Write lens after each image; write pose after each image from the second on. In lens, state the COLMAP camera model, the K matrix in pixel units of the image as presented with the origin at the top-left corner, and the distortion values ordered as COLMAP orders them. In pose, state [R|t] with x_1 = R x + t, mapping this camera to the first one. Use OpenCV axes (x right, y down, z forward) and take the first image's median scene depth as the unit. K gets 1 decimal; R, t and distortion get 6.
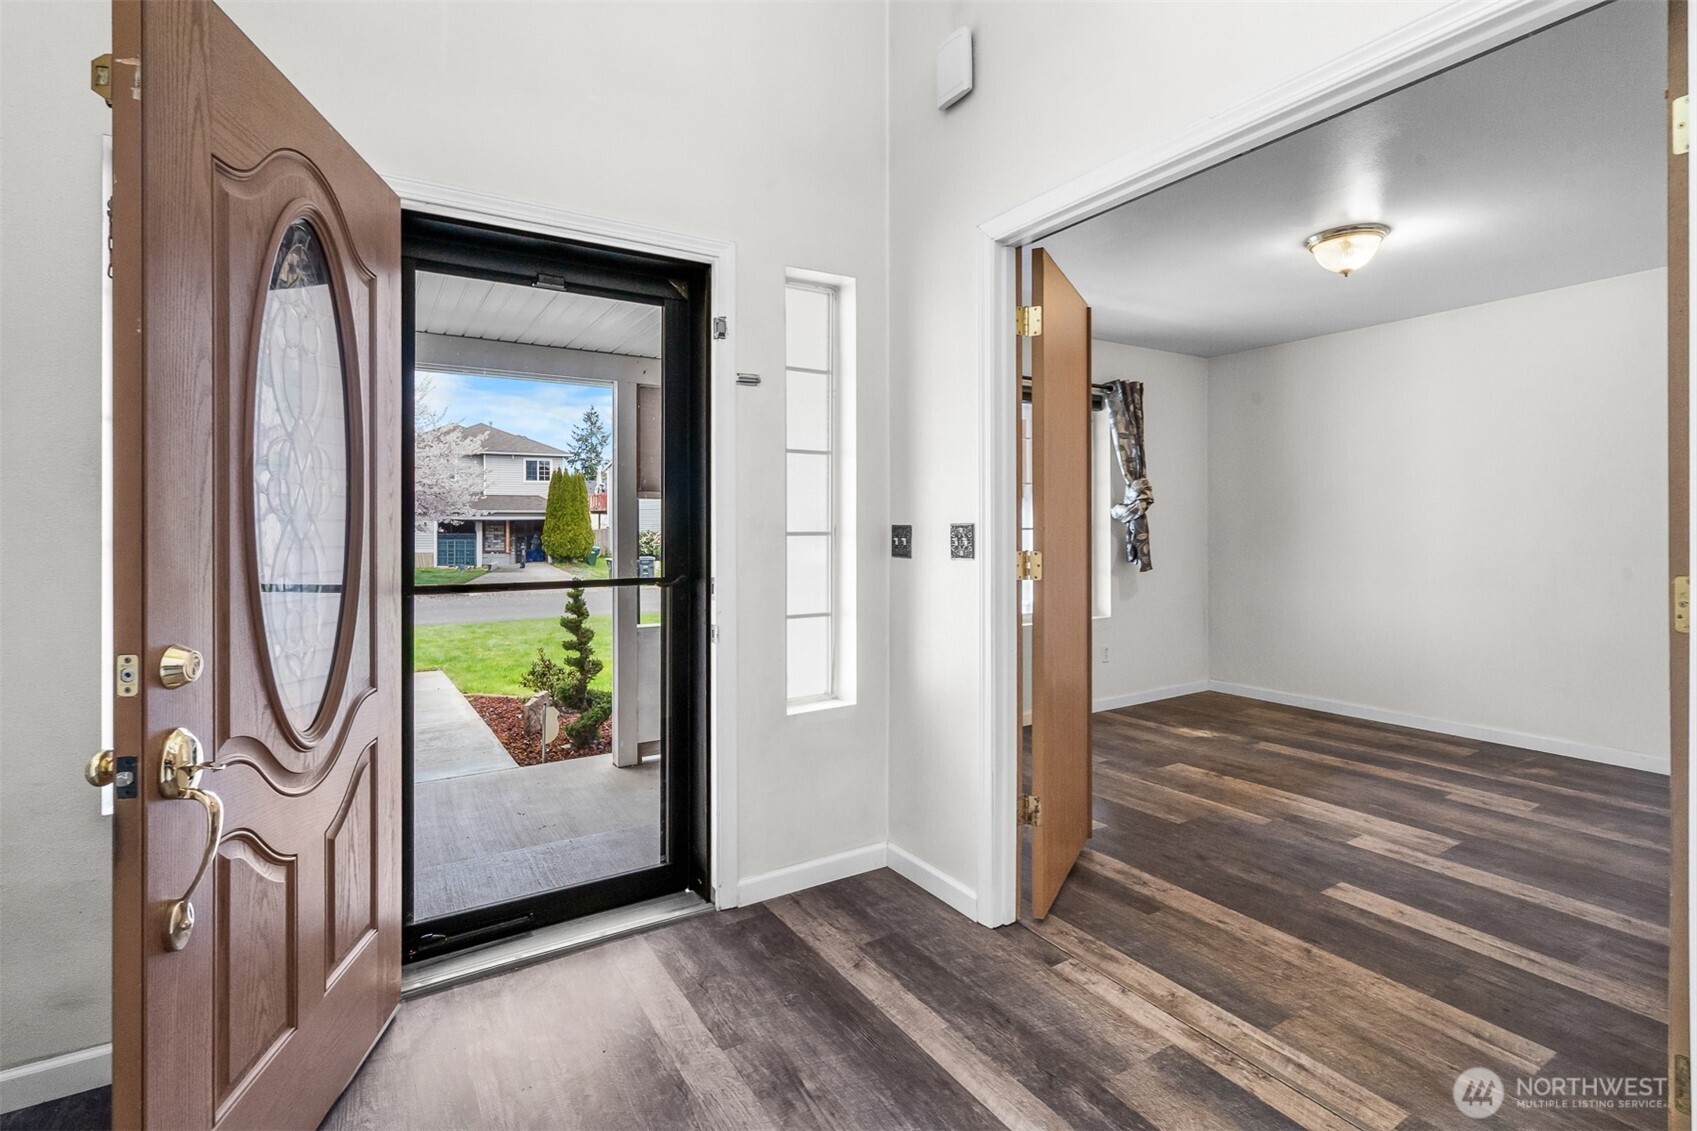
lens RADIAL K [[788.9, 0, 847.0], [0, 788.9, 522.6], [0, 0, 1]] dist [-0.005379, 0.000117]
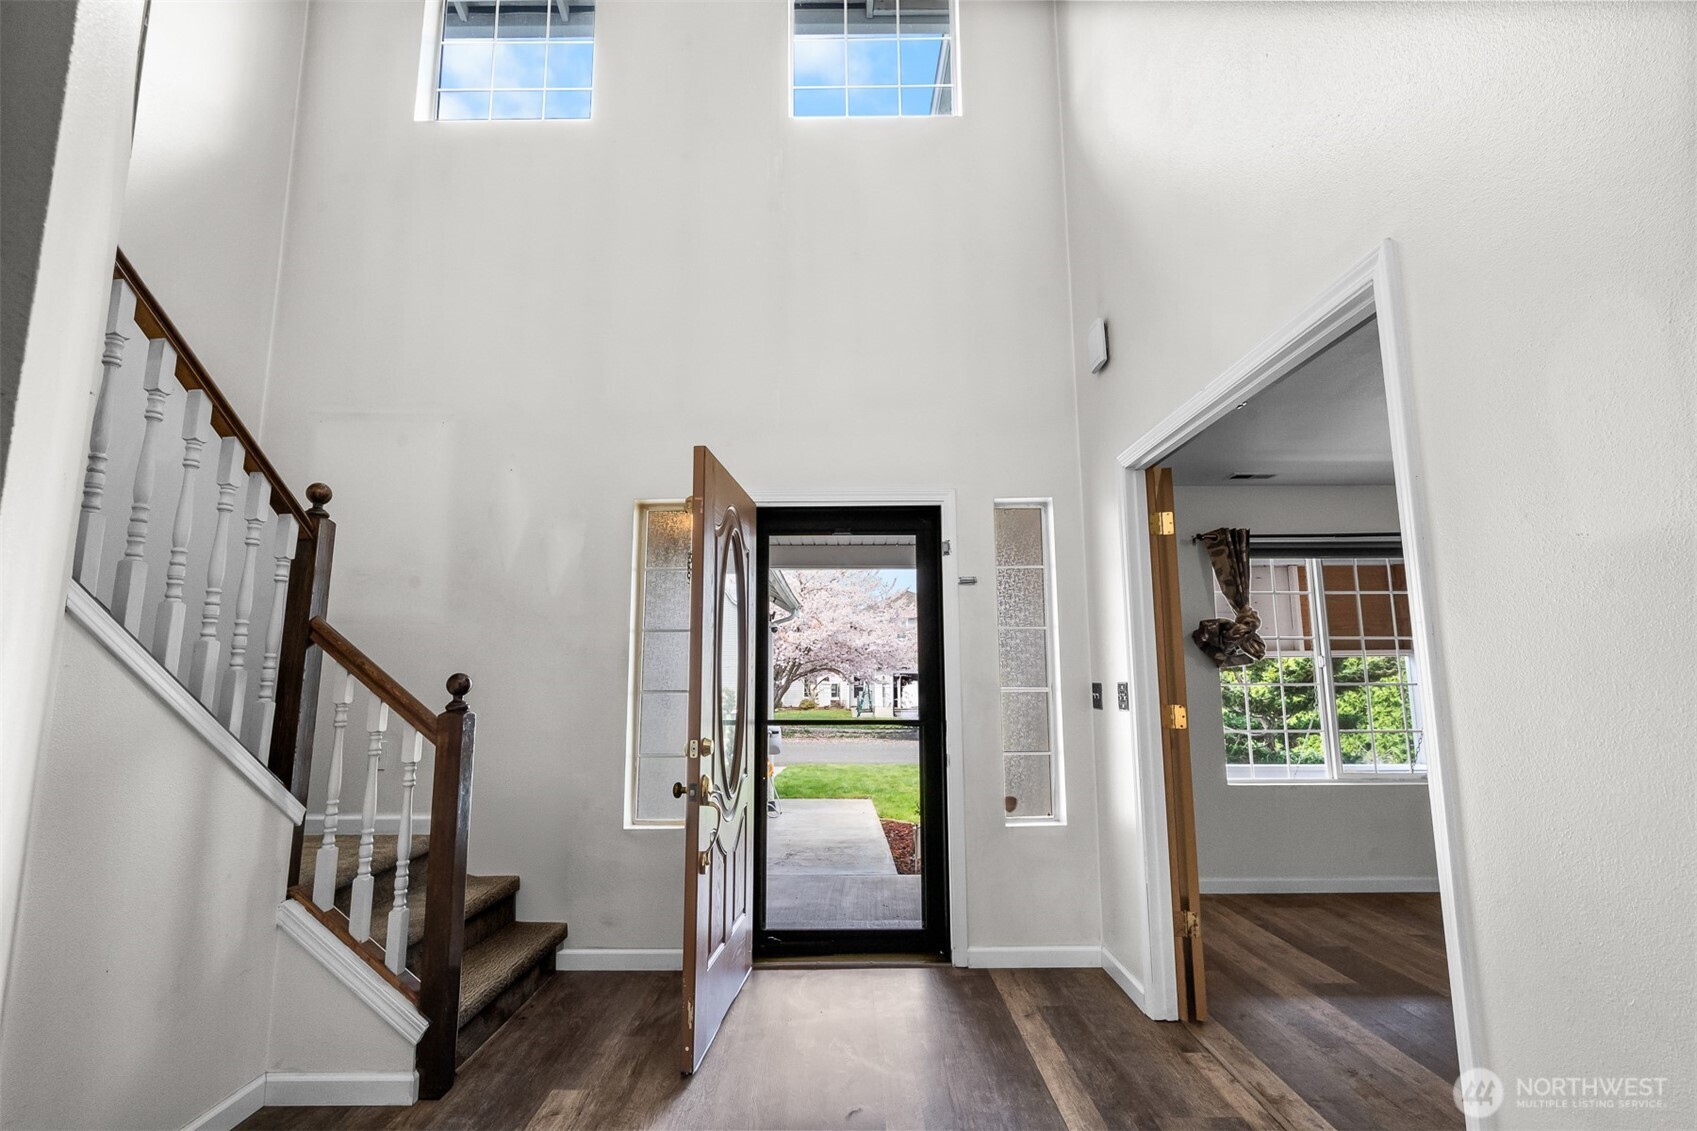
lens RADIAL K [[767.1, 0, 844.6], [0, 767.1, 570.3], [0, 0, 1]] dist [-0.001057, 0.000577]
pose [[0.851462, -0.076041, -0.518874, 0.431623], [0.005214, 0.990610, -0.136617, -0.011309], [0.524391, 0.113619, 0.843863, -0.314911]]
